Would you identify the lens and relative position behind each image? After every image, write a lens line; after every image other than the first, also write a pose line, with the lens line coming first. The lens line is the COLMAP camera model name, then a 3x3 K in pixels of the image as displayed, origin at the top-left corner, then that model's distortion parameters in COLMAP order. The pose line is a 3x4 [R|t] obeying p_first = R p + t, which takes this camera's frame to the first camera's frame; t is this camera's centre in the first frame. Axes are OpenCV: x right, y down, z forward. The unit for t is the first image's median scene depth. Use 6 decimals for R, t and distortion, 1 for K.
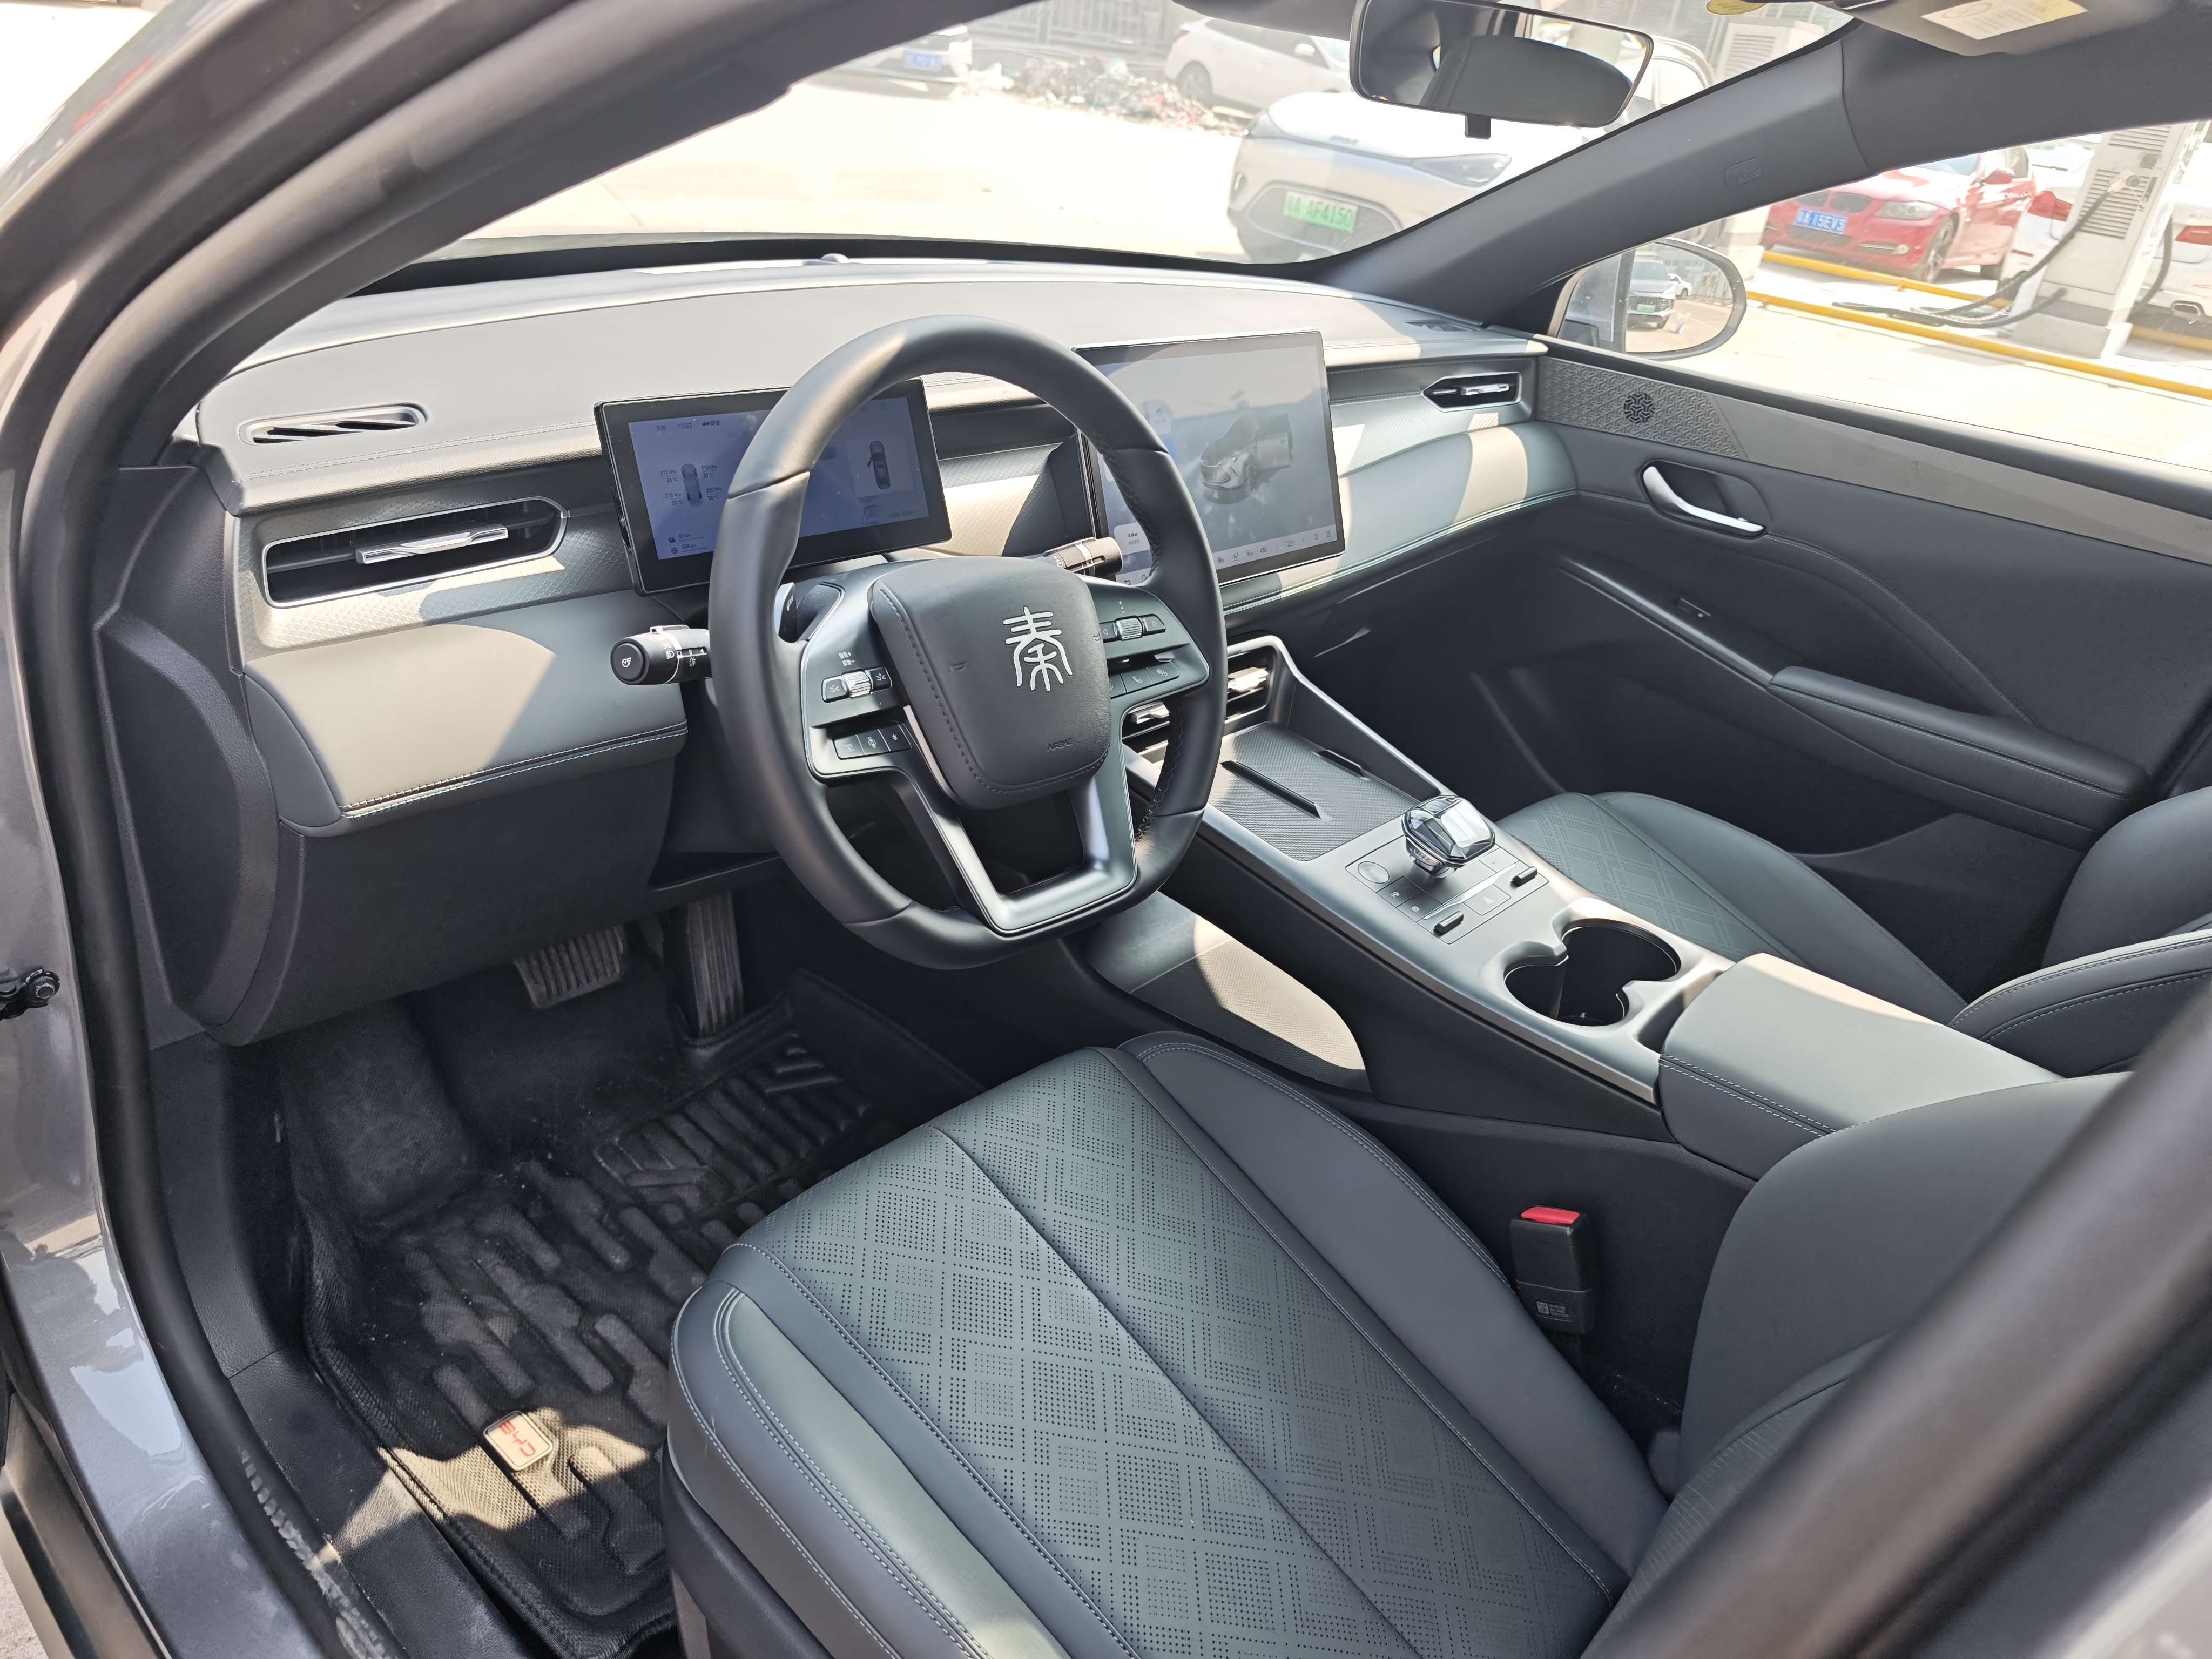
lens RADIAL K [[1478.1, 0, 1089.5], [0, 1478.1, 828.2], [0, 0, 1]] dist [0.017364, -0.012784]
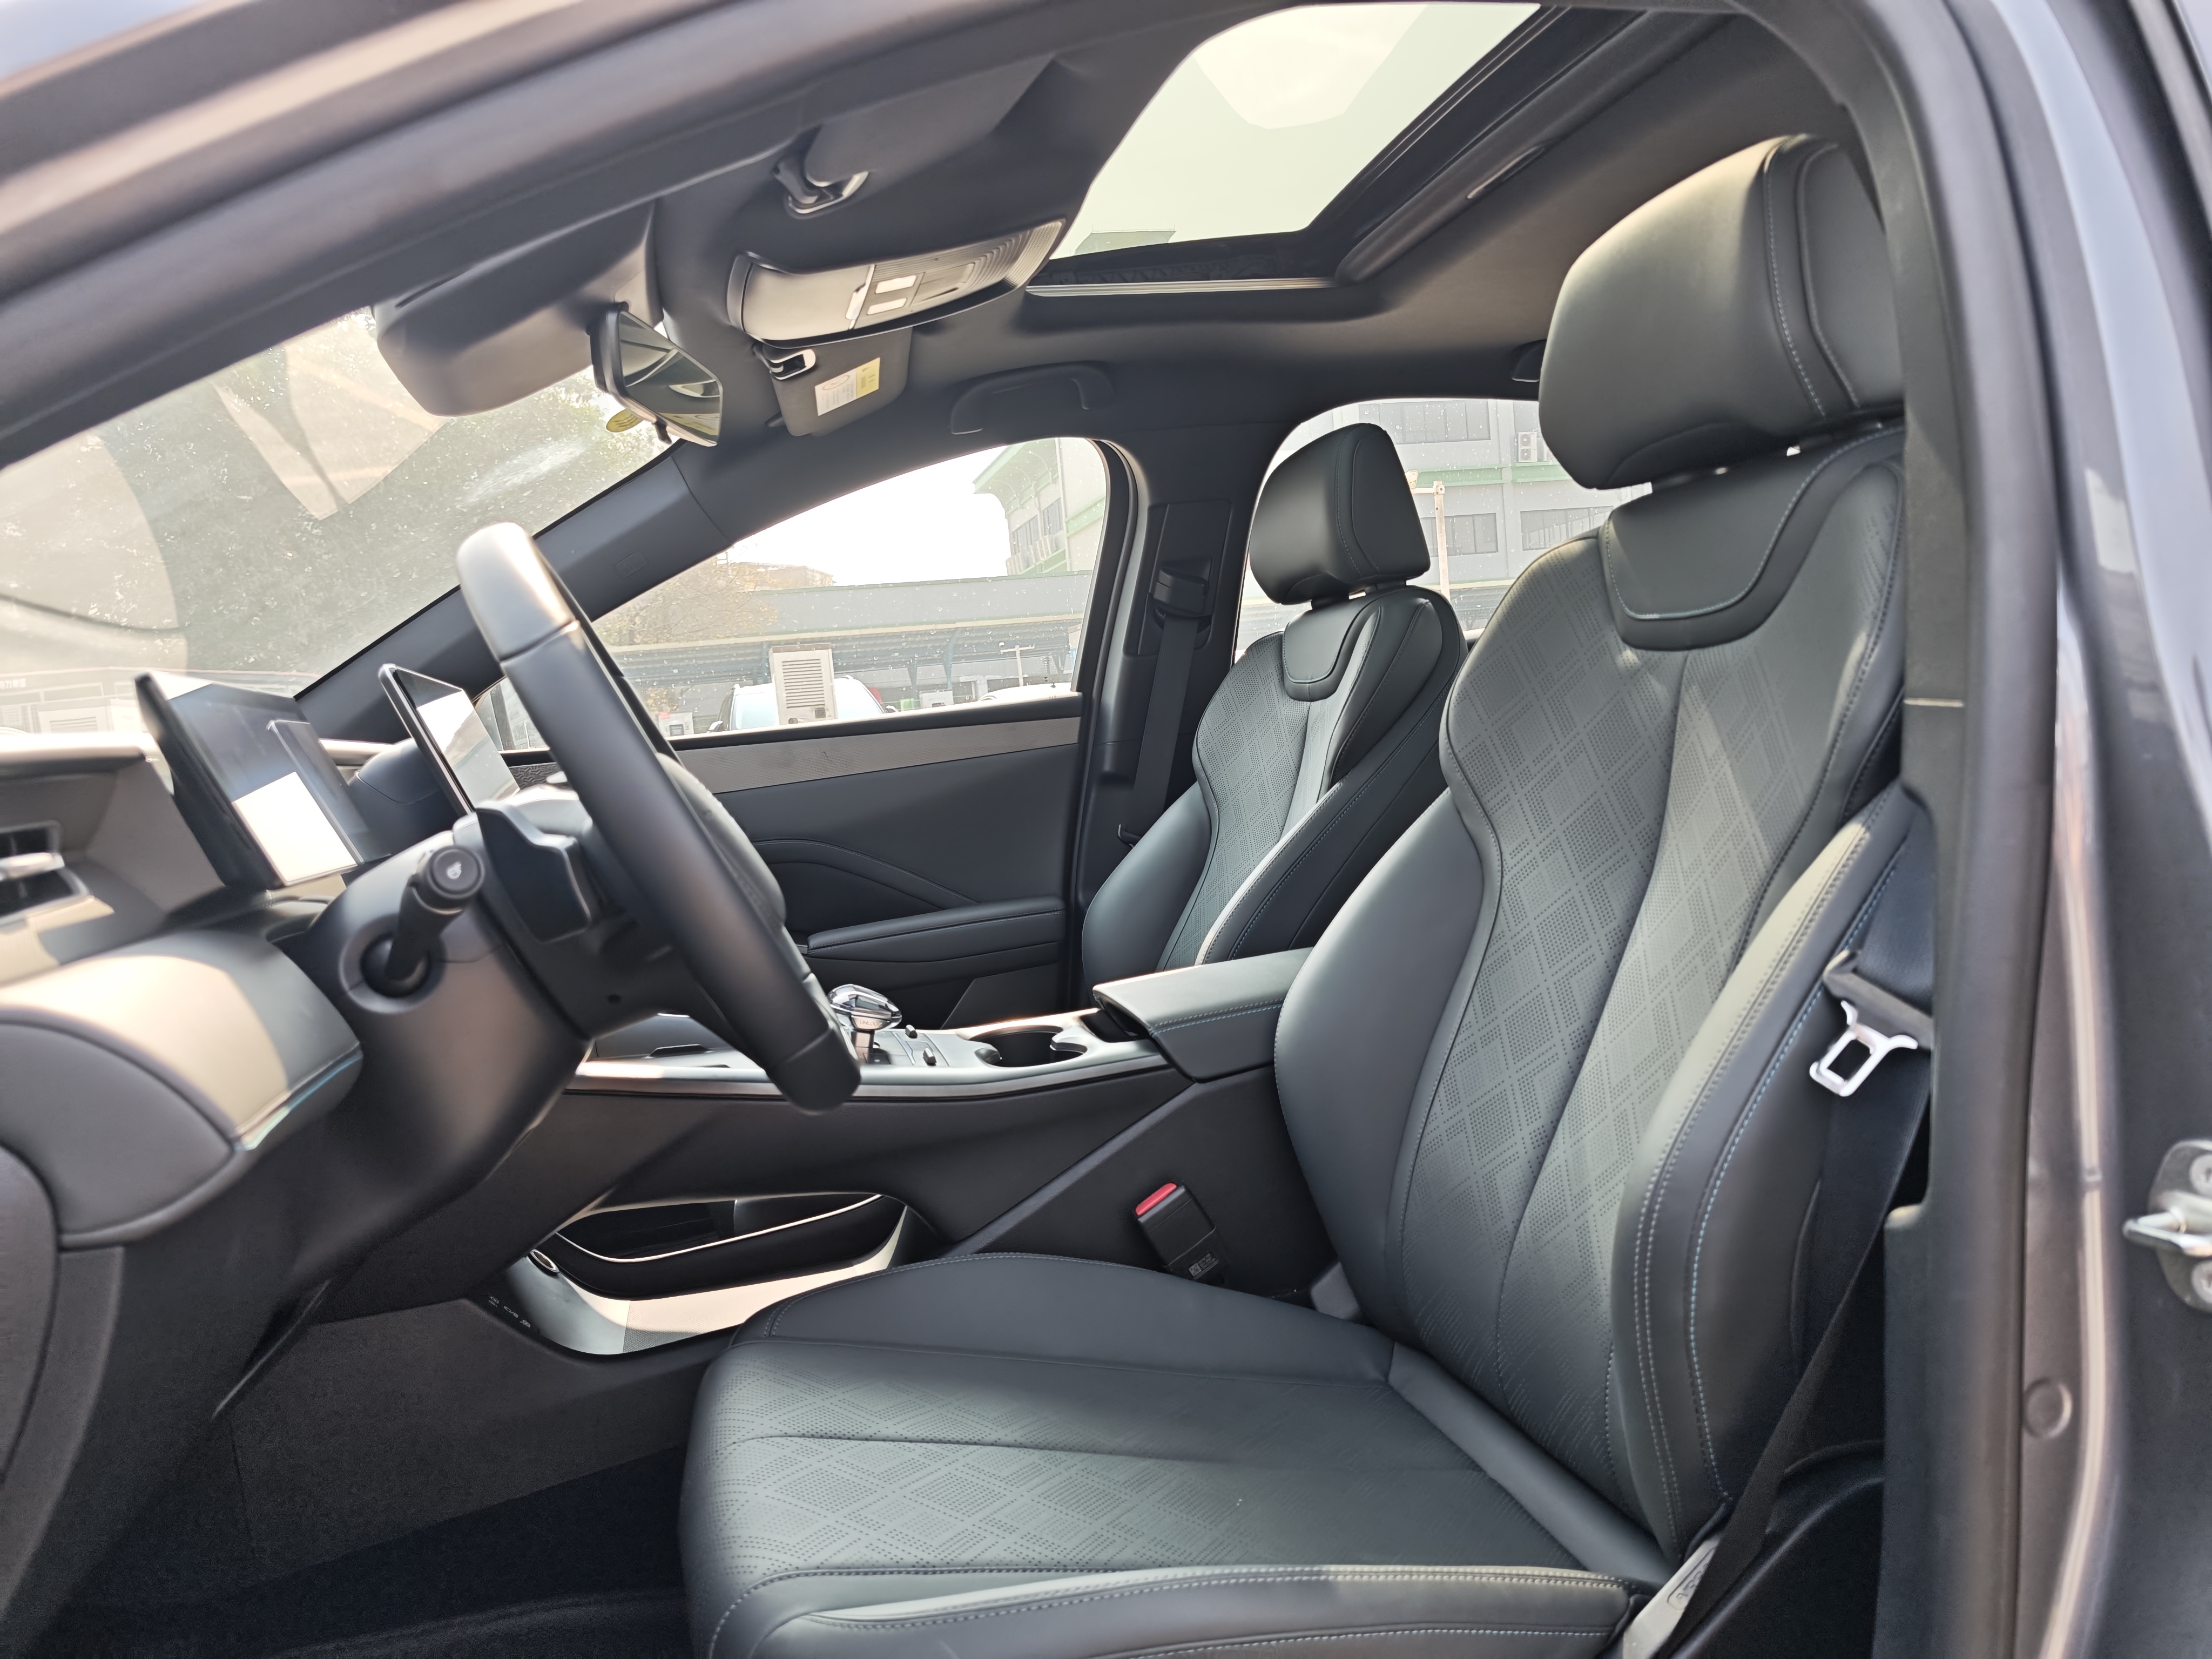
lens RADIAL K [[1478.1, 0, 1032.8], [0, 1478.1, 884.2], [0, 0, 1]] dist [0.017364, -0.012784]
pose [[0.534022, -0.250630, 0.807468, -0.492051], [0.535080, 0.839638, -0.093262, 0.084754], [-0.654606, 0.481864, 0.582492, 0.196838]]
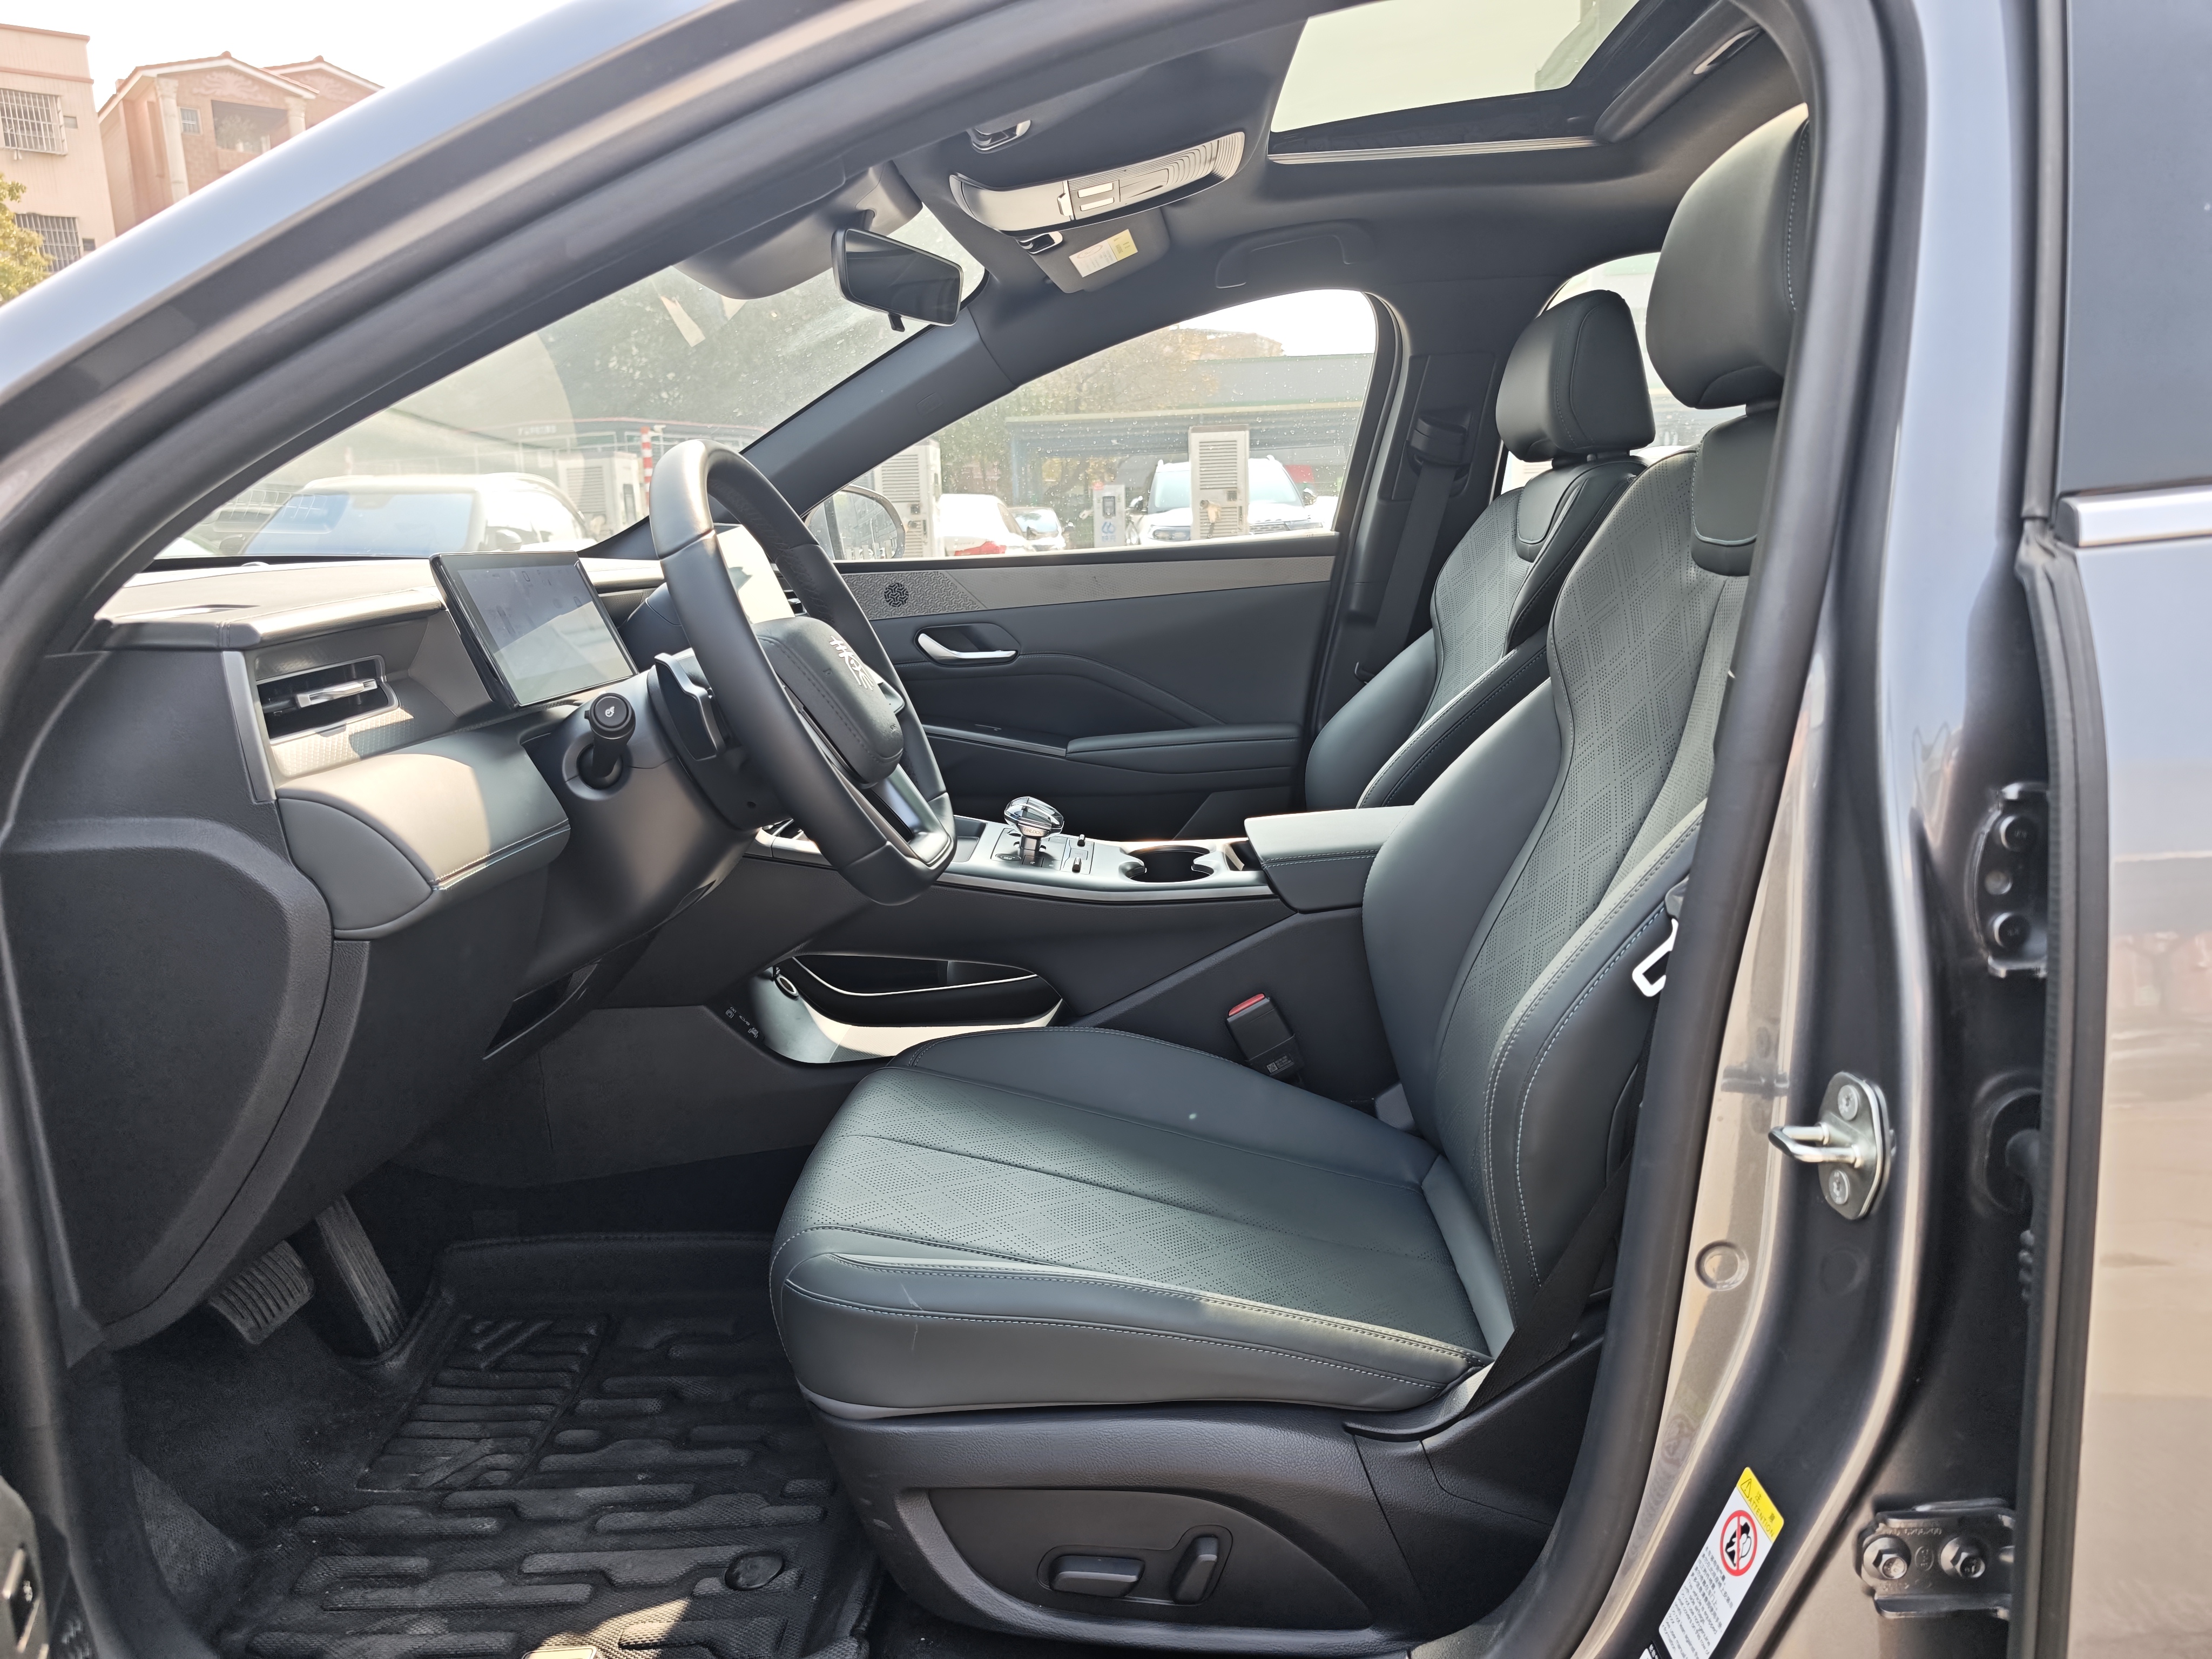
lens RADIAL K [[1478.1, 0, 1068.3], [0, 1478.1, 852.8], [0, 0, 1]] dist [0.017364, -0.012784]
pose [[0.749054, -0.281201, 0.599870, -0.474090], [0.423826, 0.899323, -0.107653, 0.164652], [-0.509205, 0.334879, 0.792822, -0.051857]]
